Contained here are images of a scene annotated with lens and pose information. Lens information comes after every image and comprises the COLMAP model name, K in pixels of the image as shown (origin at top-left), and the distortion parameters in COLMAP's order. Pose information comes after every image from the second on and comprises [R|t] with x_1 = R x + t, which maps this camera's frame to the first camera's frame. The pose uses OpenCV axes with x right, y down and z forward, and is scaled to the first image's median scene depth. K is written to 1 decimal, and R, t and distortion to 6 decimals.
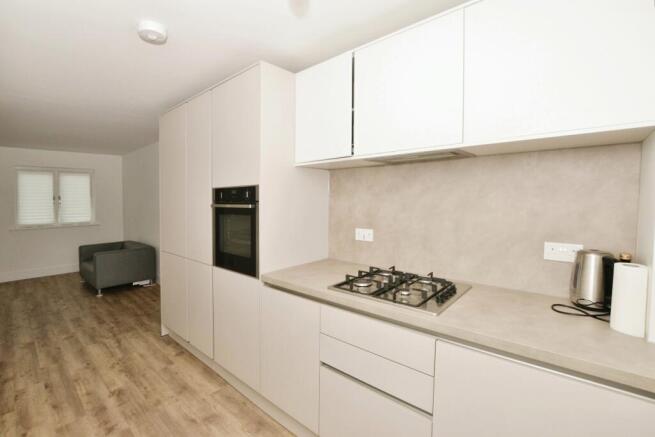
lens RADIAL K [[295.8, 0, 329.4], [0, 295.8, 207.7], [0, 0, 1]] dist [-0.036900, 0.005186]
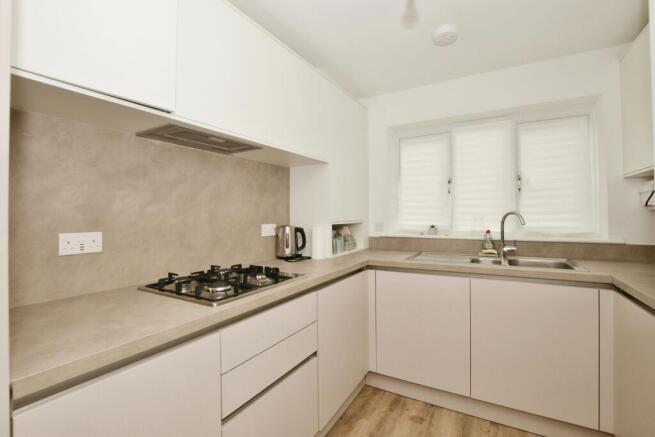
lens RADIAL K [[295.8, 0, 329.4], [0, 295.8, 207.7], [0, 0, 1]] dist [-0.036900, 0.005186]
pose [[-0.179470, 0.026909, 0.983395, -0.638539], [0.033623, 0.999210, -0.021206, 0.062712], [-0.983189, 0.029259, -0.180233, 0.762931]]
